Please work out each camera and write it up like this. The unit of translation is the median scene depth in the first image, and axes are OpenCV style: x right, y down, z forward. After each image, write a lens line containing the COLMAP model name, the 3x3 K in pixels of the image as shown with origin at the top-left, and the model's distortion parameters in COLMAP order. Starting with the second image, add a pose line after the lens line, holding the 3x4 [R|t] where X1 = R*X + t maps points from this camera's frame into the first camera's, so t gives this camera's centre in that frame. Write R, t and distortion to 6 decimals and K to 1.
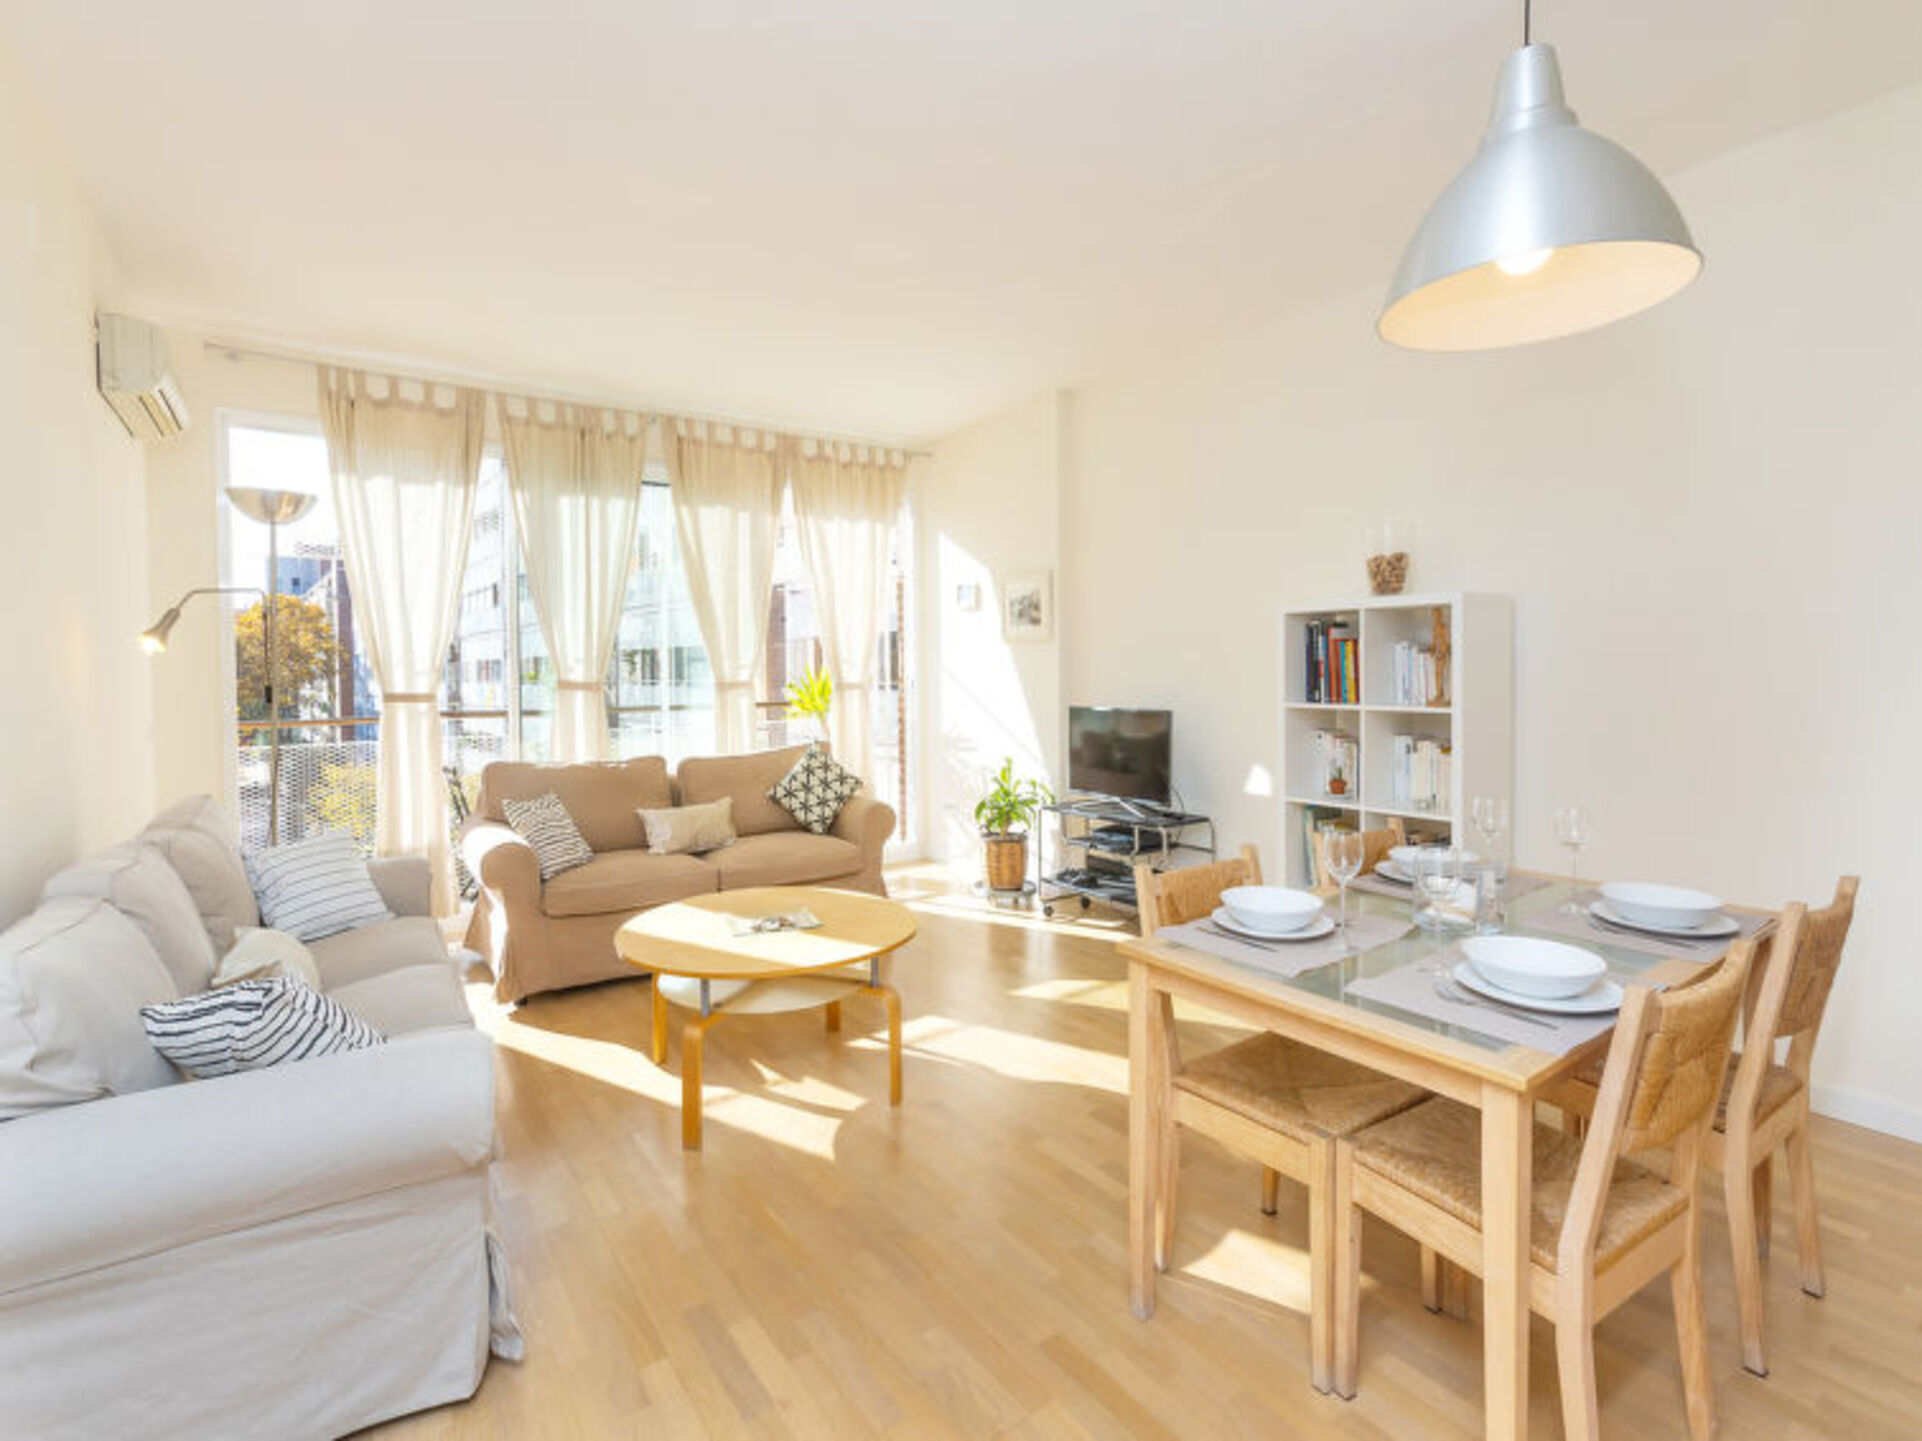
lens RADIAL K [[880.1, 0, 955.5], [0, 880.1, 684.2], [0, 0, 1]] dist [-0.005432, -0.000054]
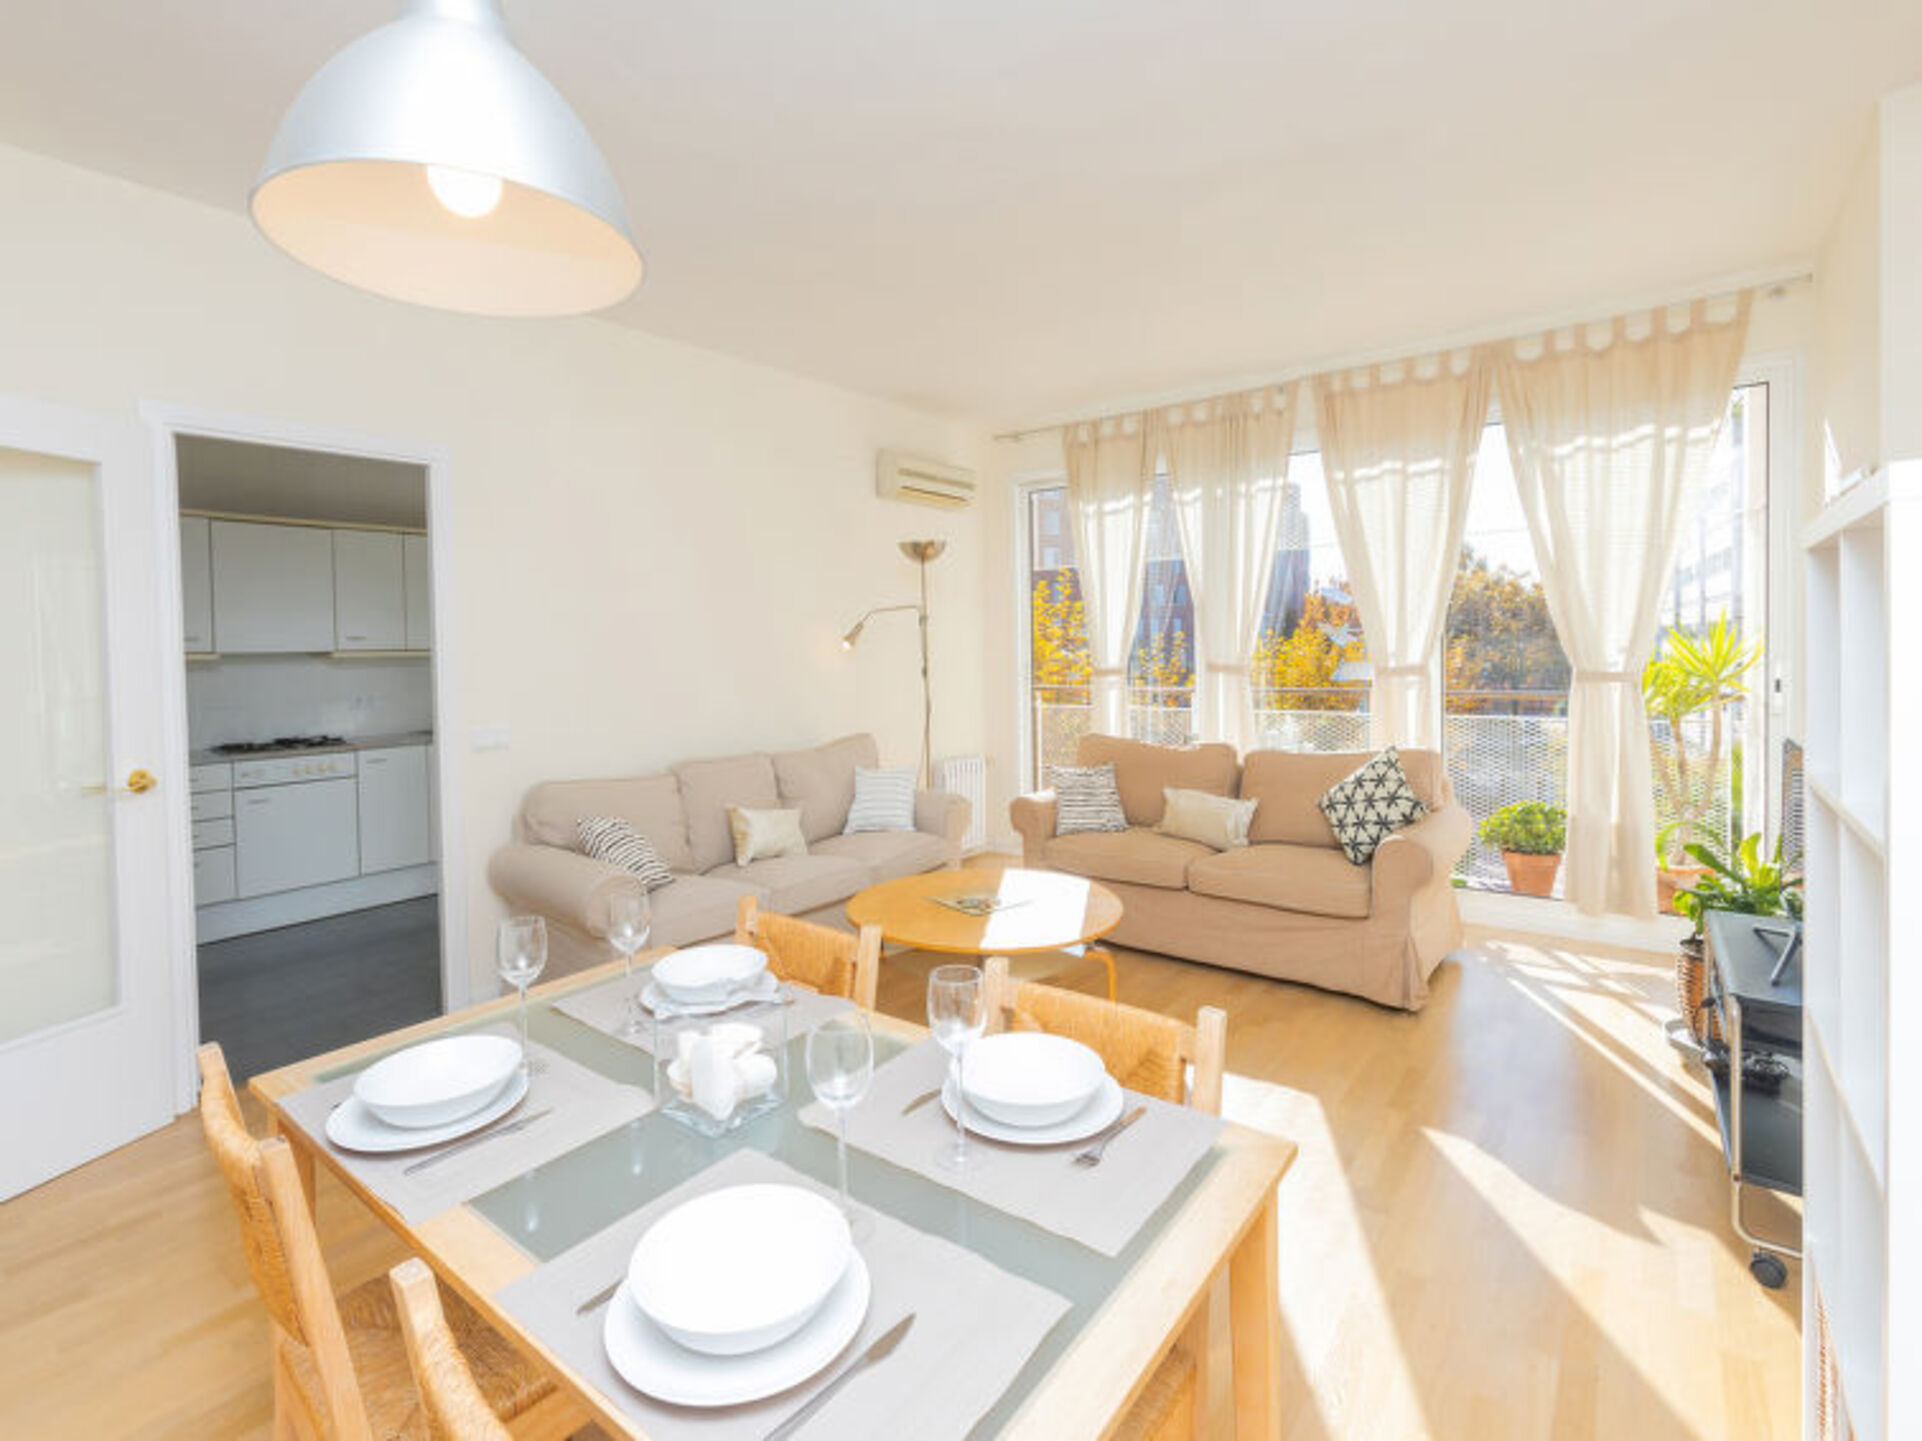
lens RADIAL K [[937.2, 0, 932.9], [0, 937.2, 648.1], [0, 0, 1]] dist [0.015563, 0.000228]
pose [[0.282274, 0.007220, -0.959307, 0.553124], [-0.003647, 0.999973, 0.006453, -0.029415], [0.959327, 0.001677, 0.282292, 0.376014]]
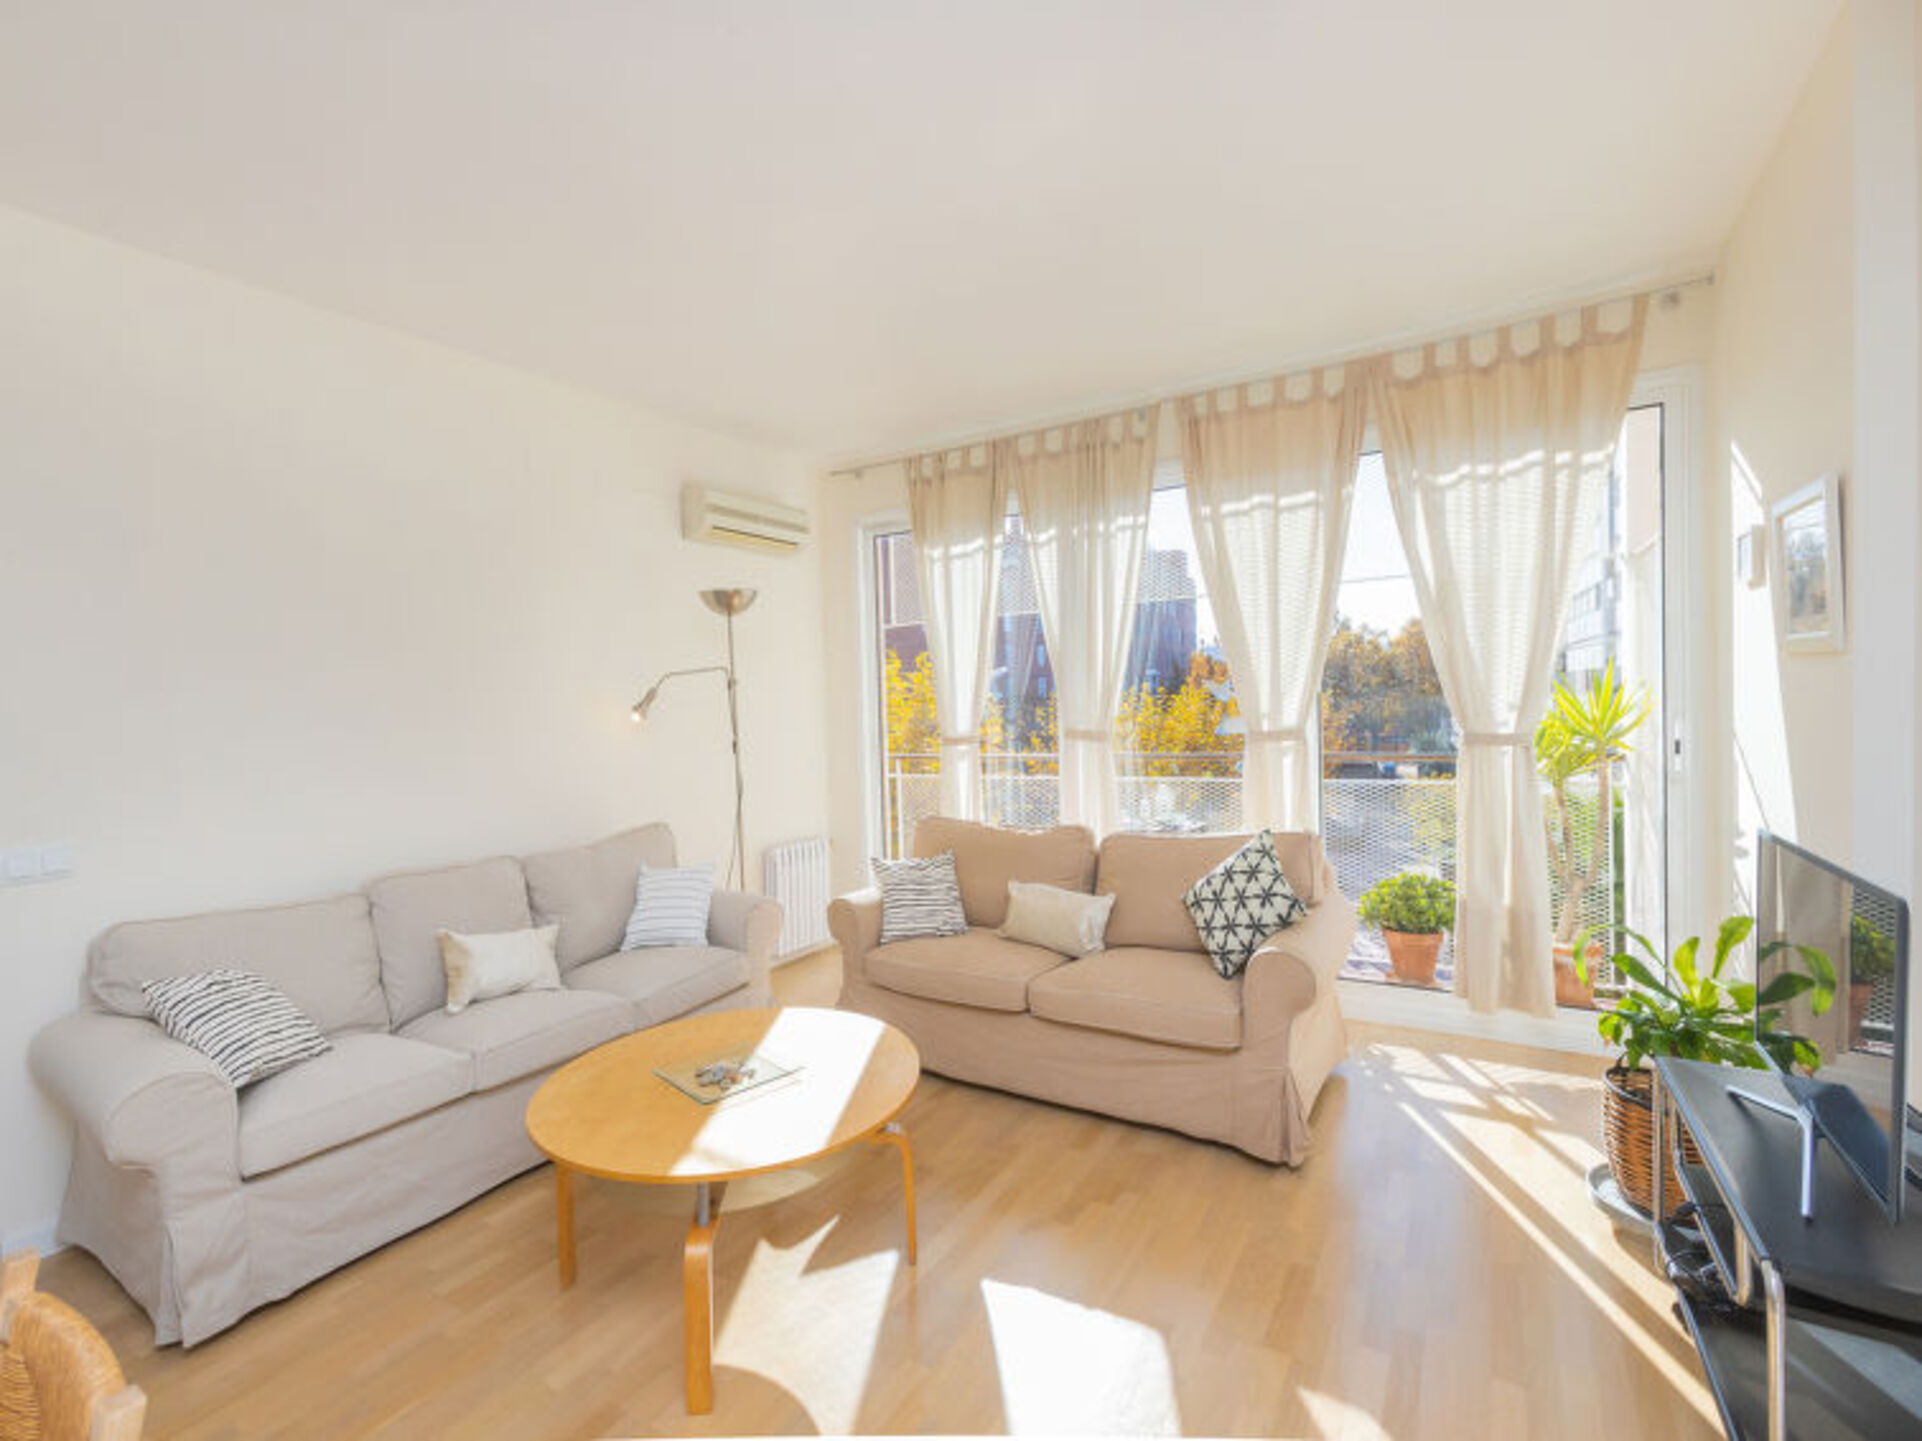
lens RADIAL K [[877.5, 0, 961.0], [0, 877.5, 720.5], [0, 0, 1]] dist [-0.010146, -0.000019]
pose [[0.392333, 0.015817, -0.919687, 0.364108], [0.012910, 0.999659, 0.022700, -0.036493], [0.919733, -0.020779, 0.391995, 0.552166]]
